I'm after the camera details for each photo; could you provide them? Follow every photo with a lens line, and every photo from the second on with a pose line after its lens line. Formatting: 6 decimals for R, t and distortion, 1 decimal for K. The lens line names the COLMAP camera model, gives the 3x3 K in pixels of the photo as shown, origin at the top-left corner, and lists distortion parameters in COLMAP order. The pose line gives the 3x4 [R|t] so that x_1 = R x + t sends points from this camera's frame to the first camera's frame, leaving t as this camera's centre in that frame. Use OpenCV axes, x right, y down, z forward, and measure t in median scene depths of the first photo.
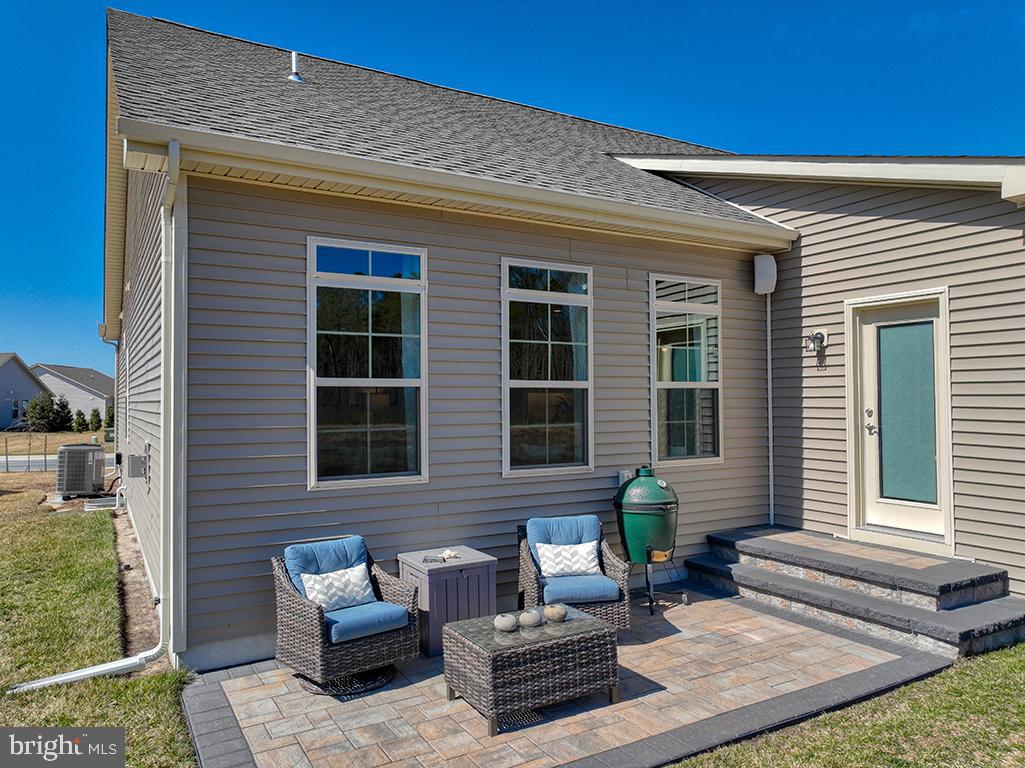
lens RADIAL K [[723.5, 0, 512.5], [0, 723.5, 384.0], [0, 0, 1]] dist [0.002884, 0.014500]
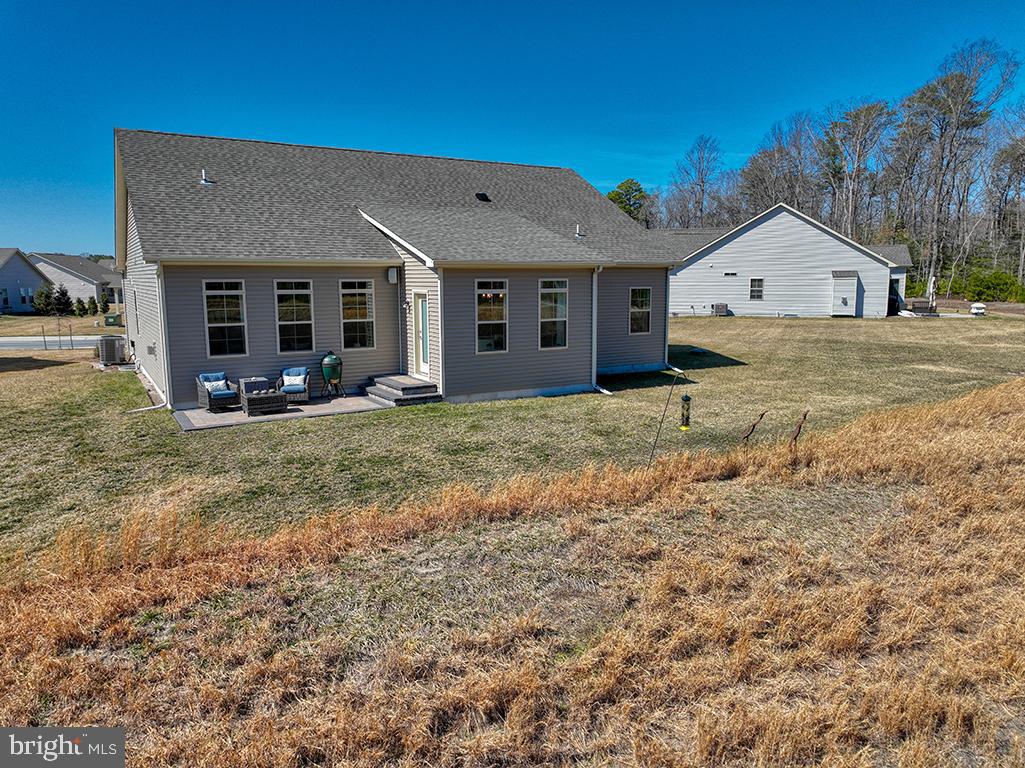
lens RADIAL K [[723.5, 0, 512.5], [0, 723.5, 384.0], [0, 0, 1]] dist [0.002884, 0.014500]
pose [[0.999855, 0.002579, 0.016848, 0.794839], [-0.005367, 0.985838, 0.167616, -0.225335], [-0.016177, -0.167682, 0.985708, -1.728955]]
